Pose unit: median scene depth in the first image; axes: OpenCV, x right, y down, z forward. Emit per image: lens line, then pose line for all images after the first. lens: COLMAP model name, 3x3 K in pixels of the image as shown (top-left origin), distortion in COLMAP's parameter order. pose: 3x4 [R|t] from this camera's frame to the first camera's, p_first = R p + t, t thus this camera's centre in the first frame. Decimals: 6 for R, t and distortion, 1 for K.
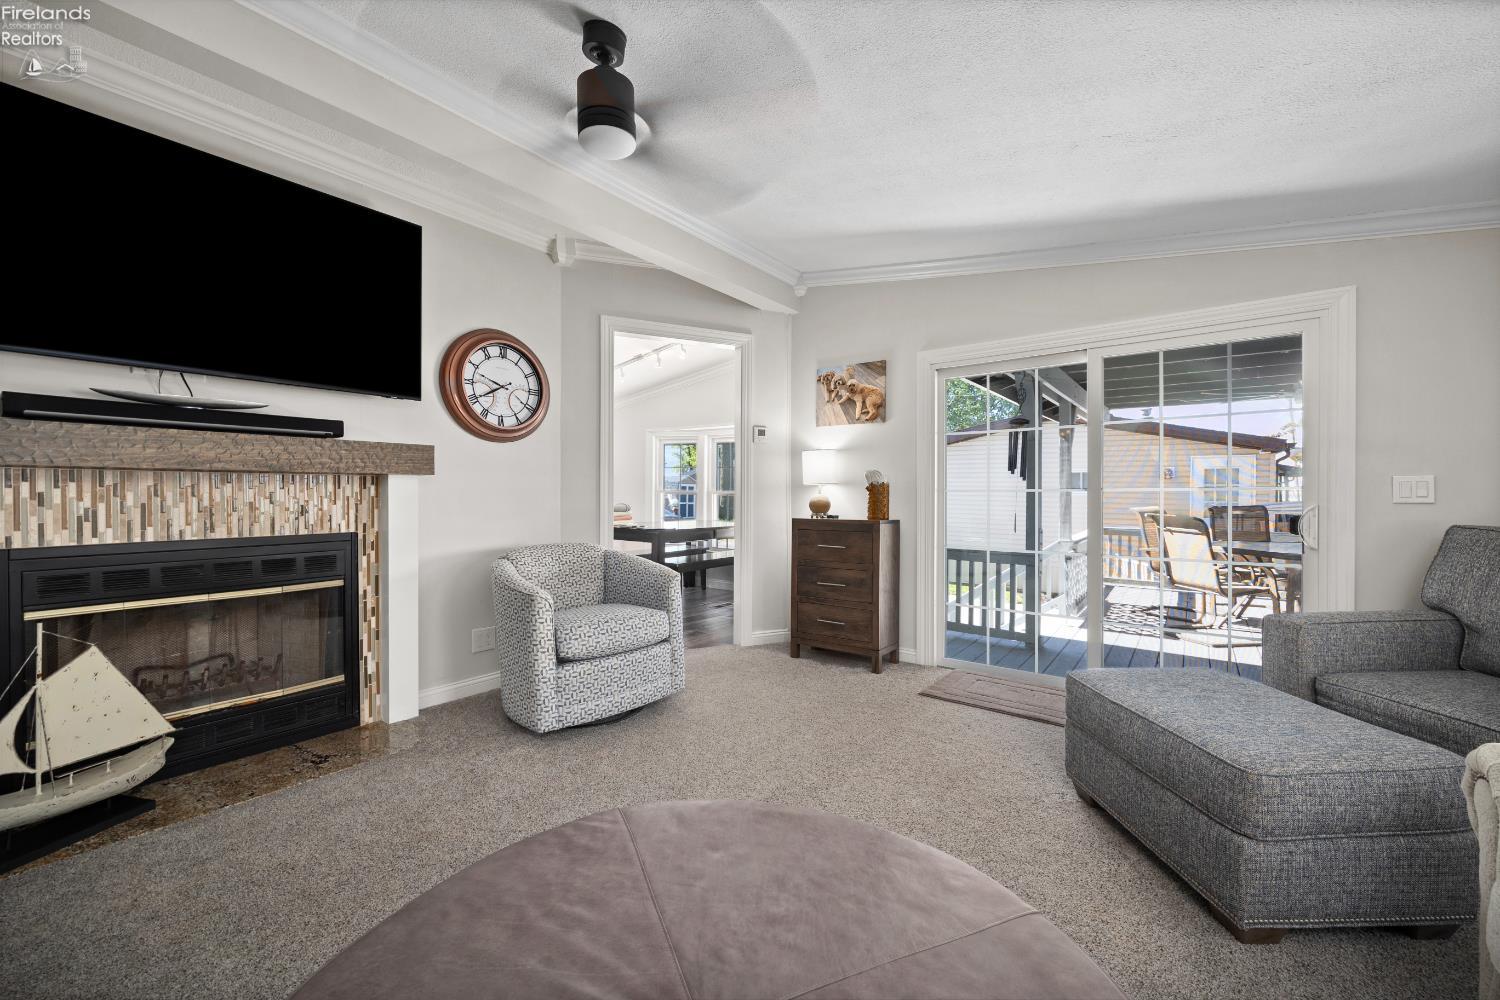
lens RADIAL K [[587.0, 0, 750.7], [0, 587.0, 492.8], [0, 0, 1]] dist [-0.003818, -0.000176]
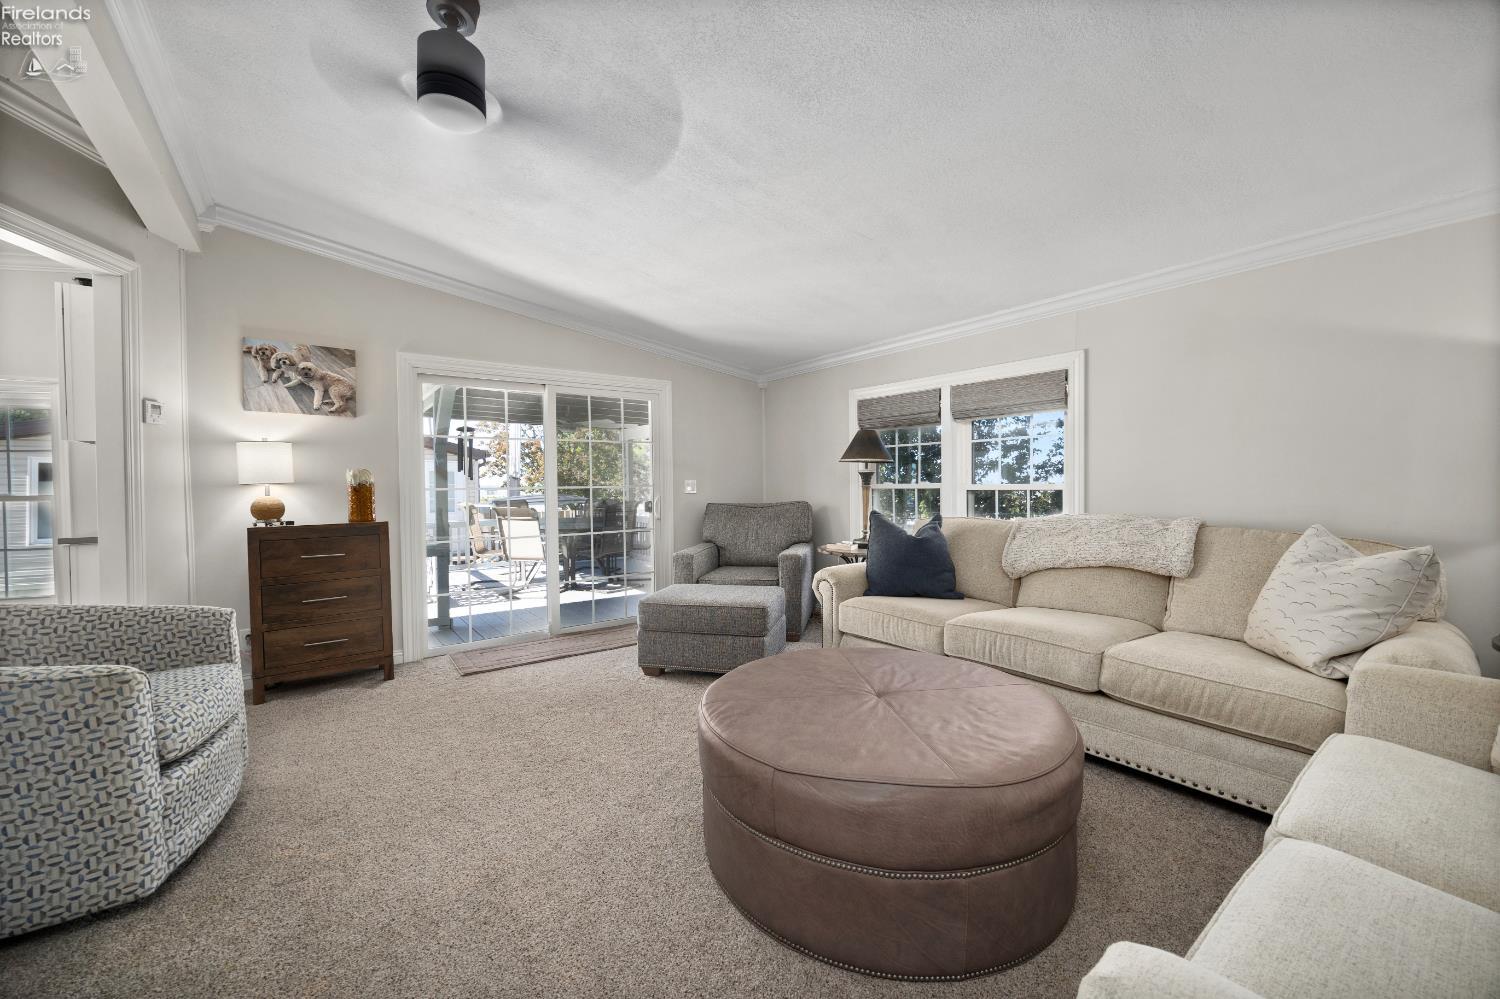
lens RADIAL K [[583.6, 0, 748.6], [0, 583.6, 489.4], [0, 0, 1]] dist [-0.002270, 0.000020]
pose [[0.271661, -0.009828, 0.962343, -0.482392], [0.014075, 0.999881, 0.006238, -0.002786], [-0.962290, 0.011851, 0.271767, 0.148355]]
